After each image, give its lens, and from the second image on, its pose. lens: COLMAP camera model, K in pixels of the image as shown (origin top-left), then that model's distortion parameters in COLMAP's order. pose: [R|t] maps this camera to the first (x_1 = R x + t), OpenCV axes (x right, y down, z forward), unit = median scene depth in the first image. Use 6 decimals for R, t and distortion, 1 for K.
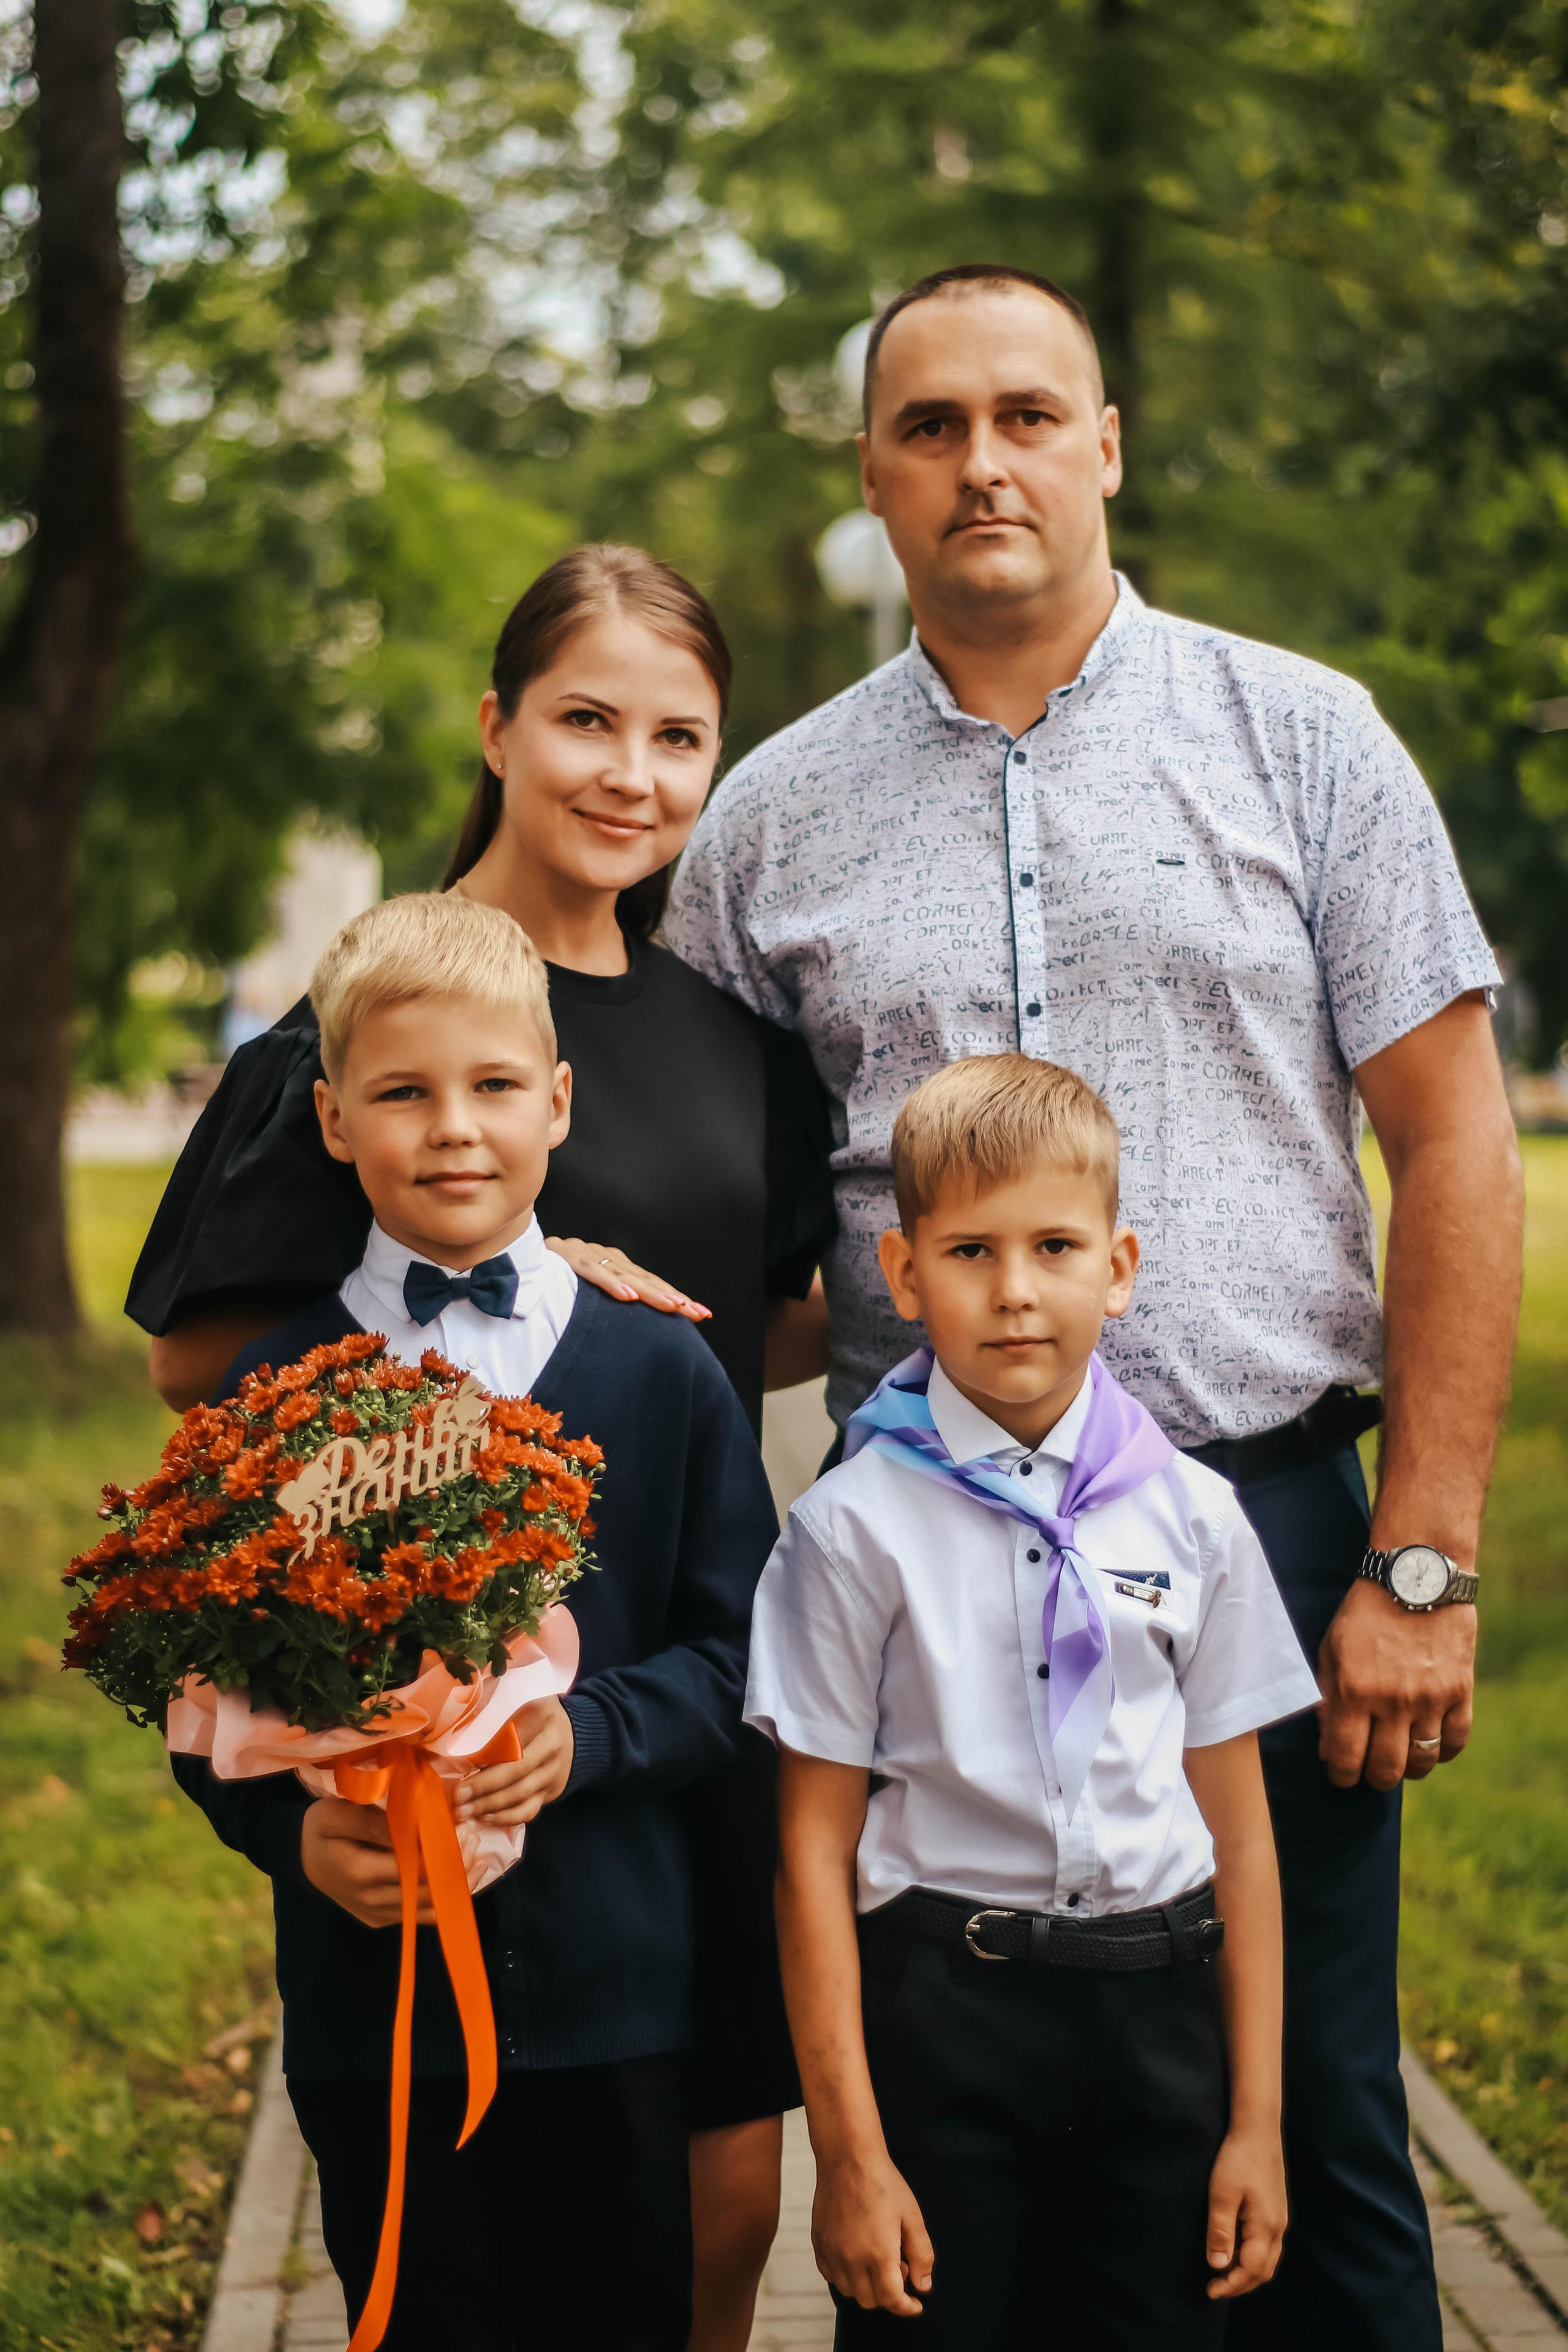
lens RADIAL K [[5442.0, 0, 782.7], [0, 5442.0, 1172.2], [0, 0, 1]] dist [-0.018443, 0.000000]
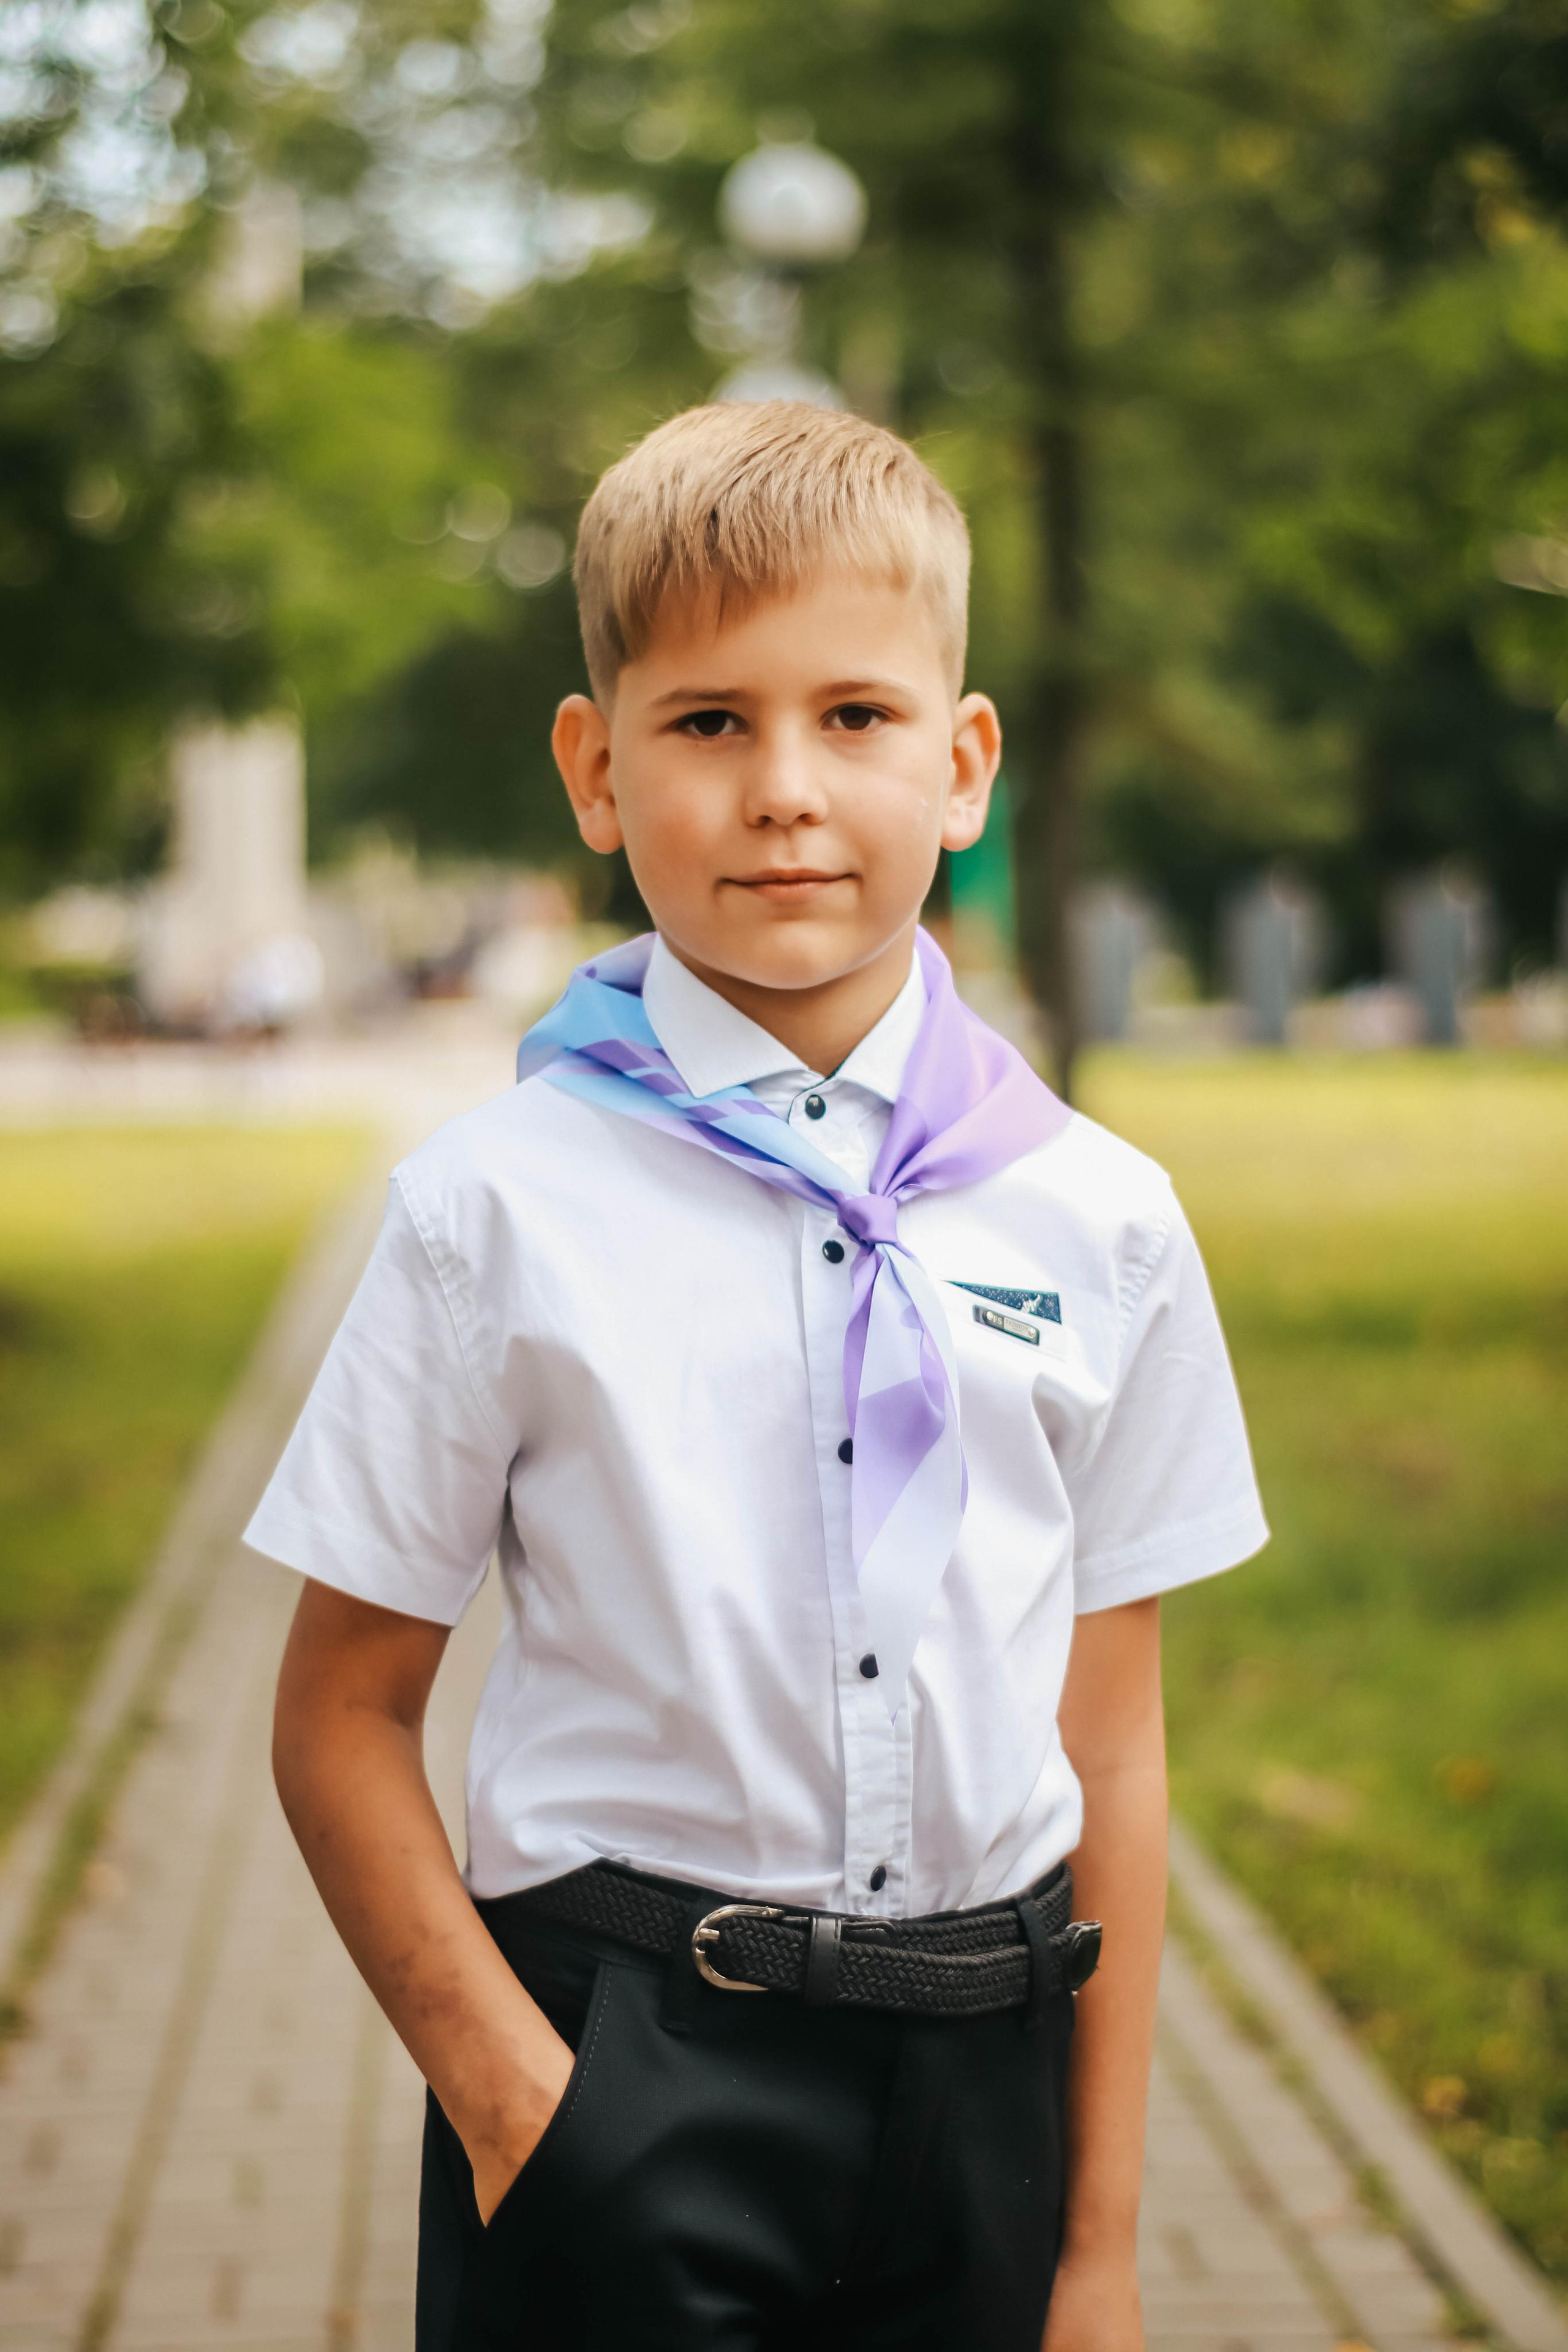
lens RADIAL K [[5442.0, 0, 785.5], [0, 5442.0, 1175.2], [0, 0, 1]] dist [-0.018443, 0.000000]
pose [[0.999707, -0.004546, 0.023786, 0.028455], [0.003152, 0.998294, 0.058309, 0.028184], [-0.024010, -0.058217, 0.998015, 0.424929]]
